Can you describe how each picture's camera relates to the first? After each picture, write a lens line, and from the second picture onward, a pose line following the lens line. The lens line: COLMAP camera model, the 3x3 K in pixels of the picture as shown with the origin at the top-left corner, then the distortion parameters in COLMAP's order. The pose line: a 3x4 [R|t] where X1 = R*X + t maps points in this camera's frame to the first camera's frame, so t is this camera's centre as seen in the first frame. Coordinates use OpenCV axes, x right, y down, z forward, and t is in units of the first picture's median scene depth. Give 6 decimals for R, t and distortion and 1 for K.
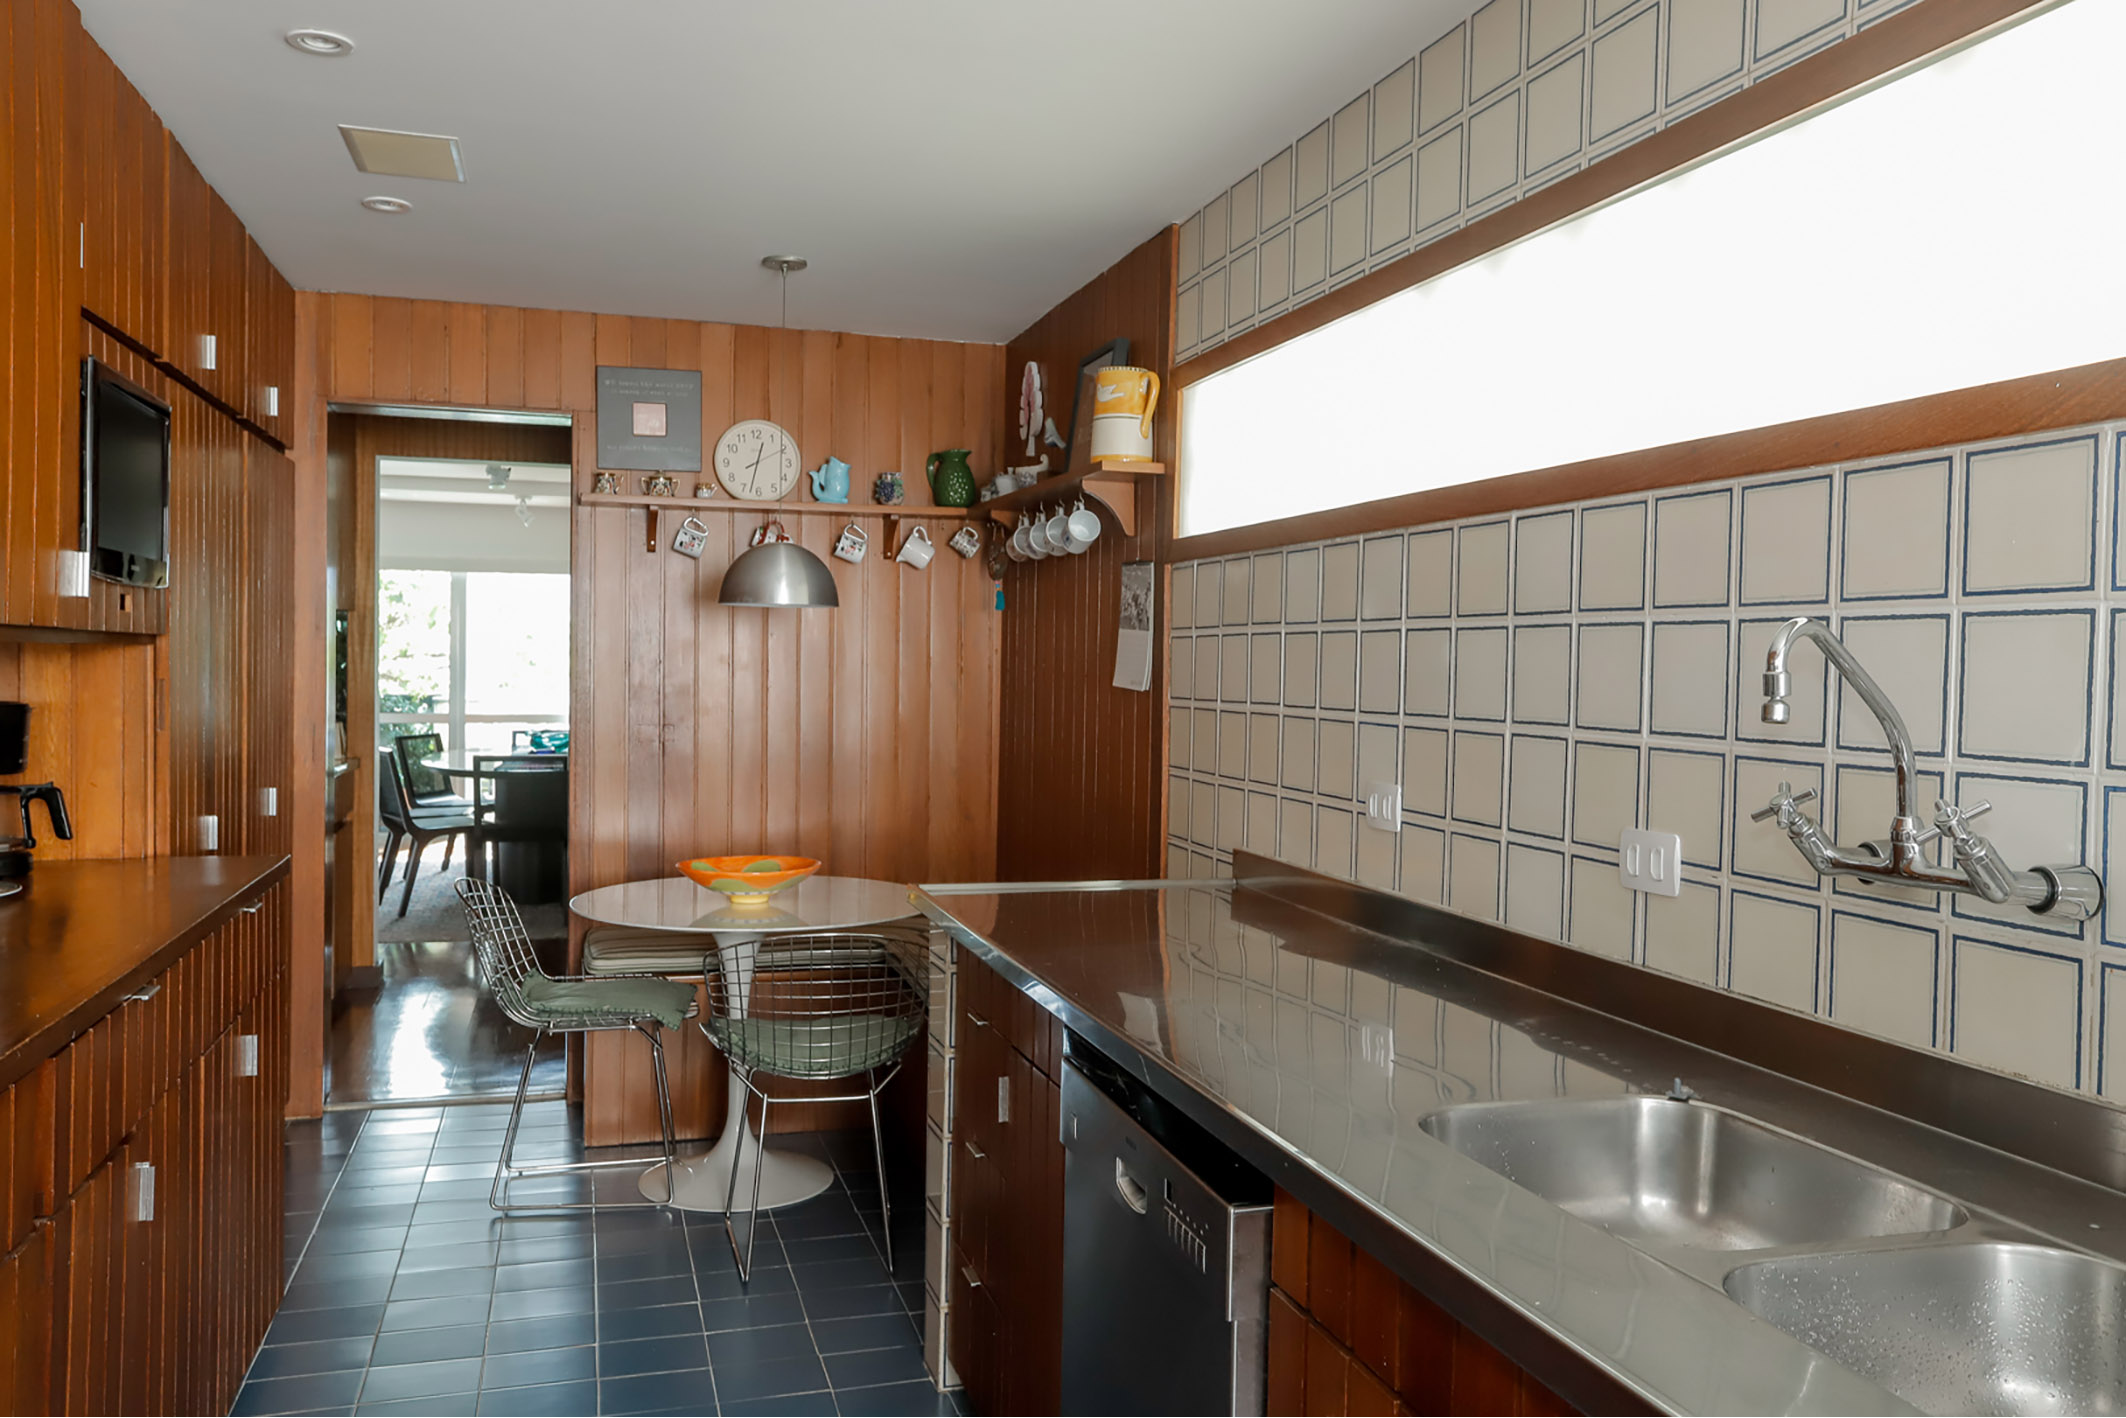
lens RADIAL K [[1720.6, 0, 1053.5], [0, 1720.6, 708.9], [0, 0, 1]] dist [-0.012613, 0.012903]
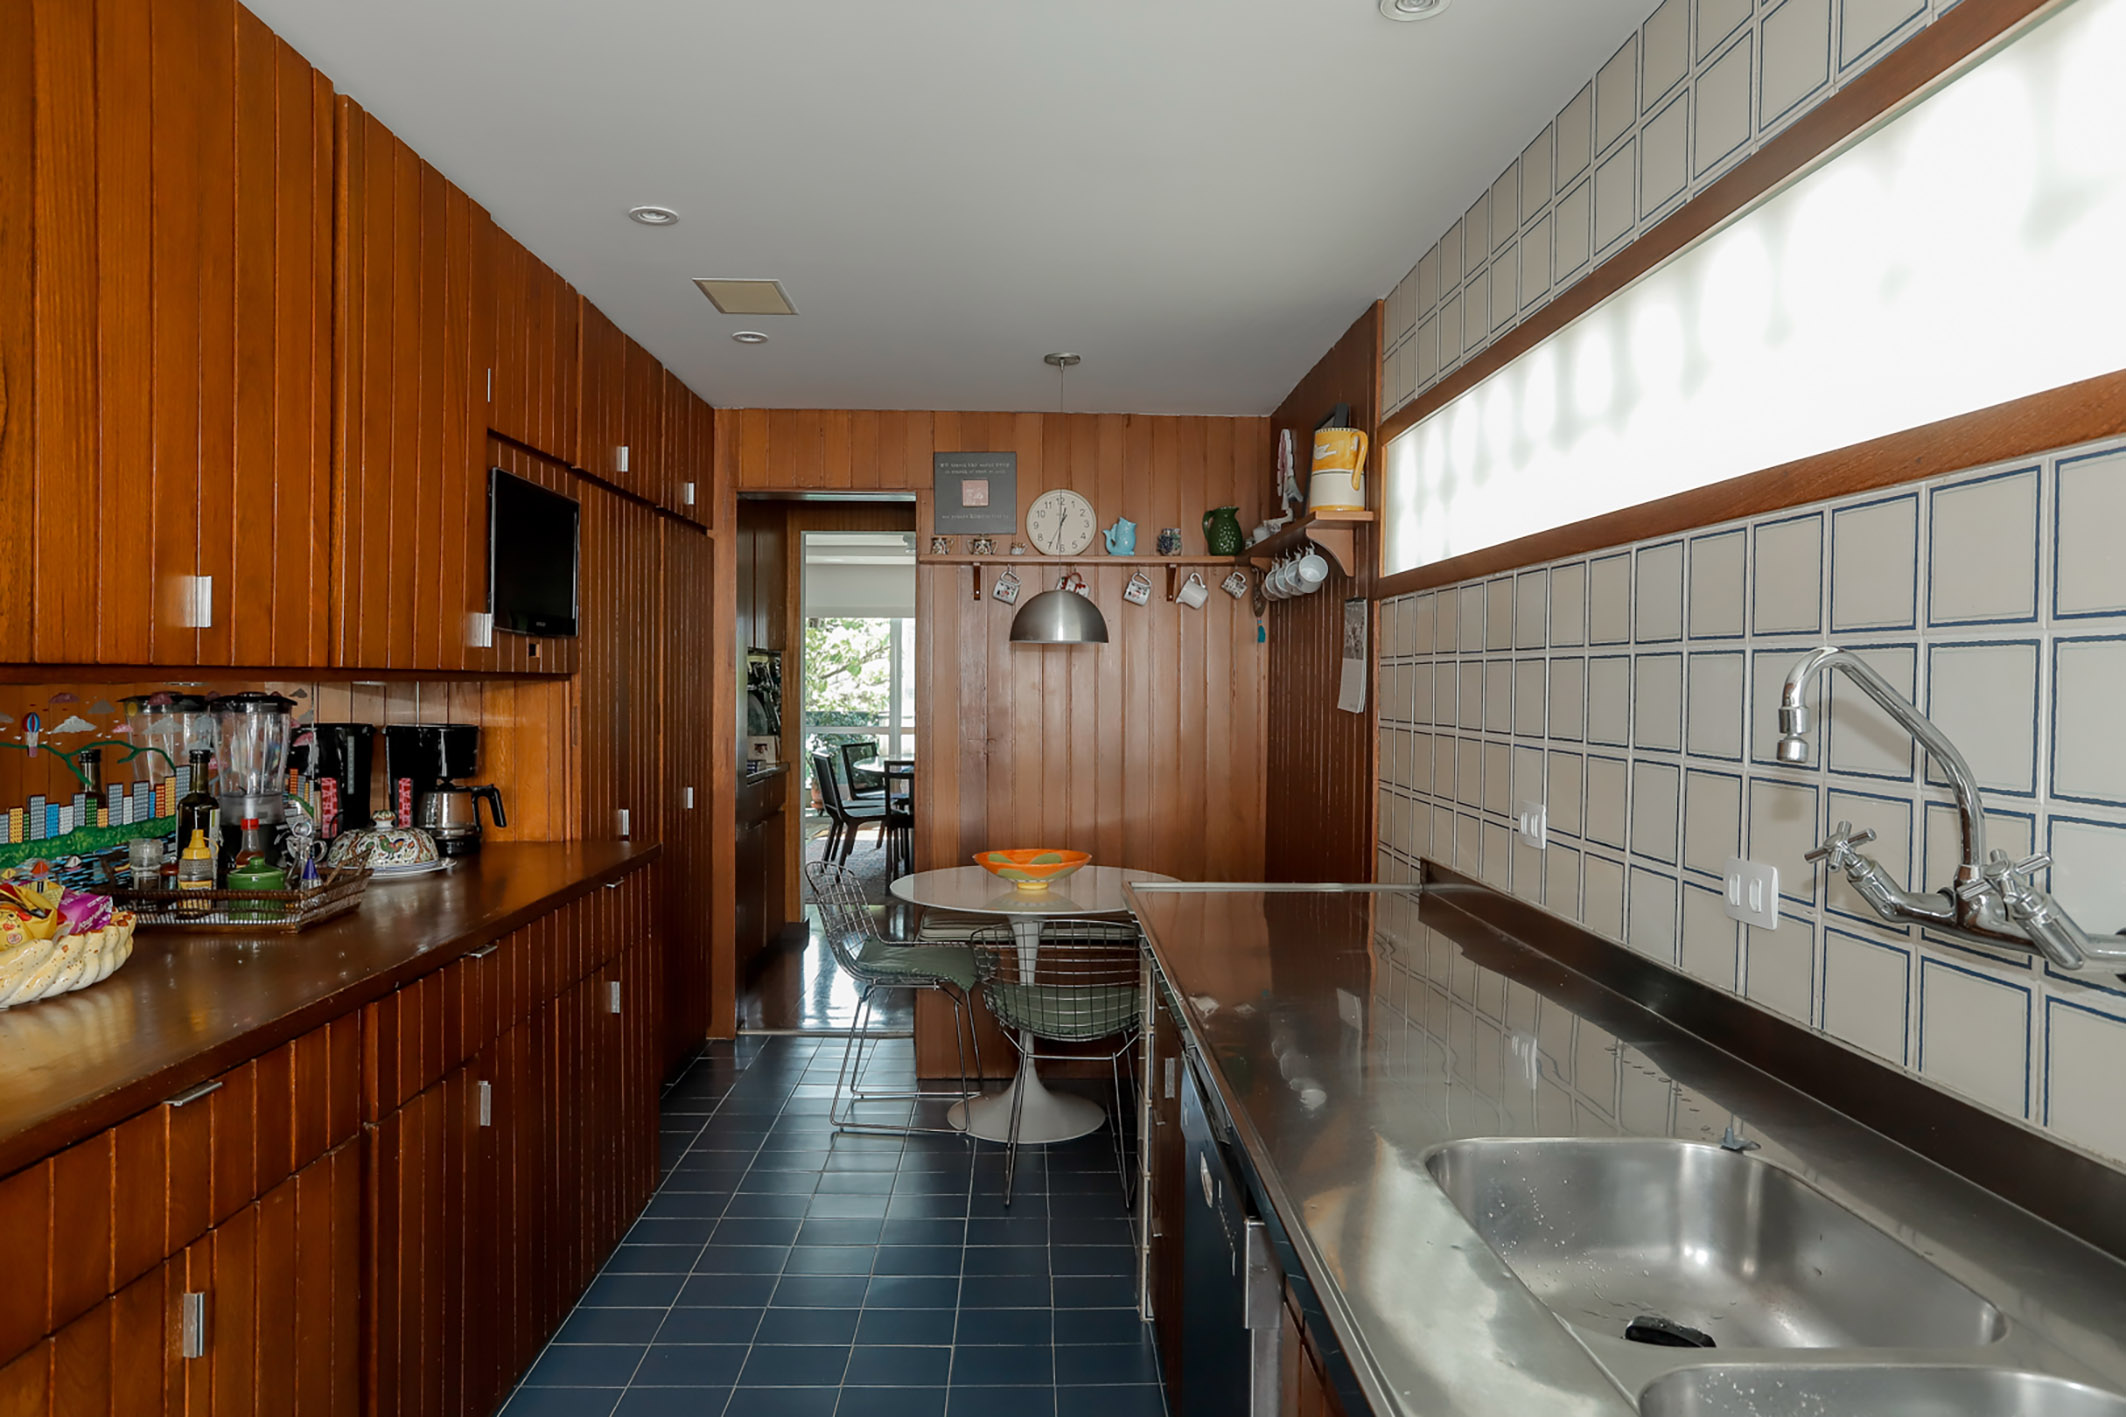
lens RADIAL K [[1358.2, 0, 1061.2], [0, 1358.2, 697.0], [0, 0, 1]] dist [-0.042867, 0.023140]
pose [[0.957939, -0.004852, -0.286930, 0.139499], [0.000574, 0.999887, -0.014992, -0.008892], [0.286970, 0.014196, 0.957834, 0.107871]]
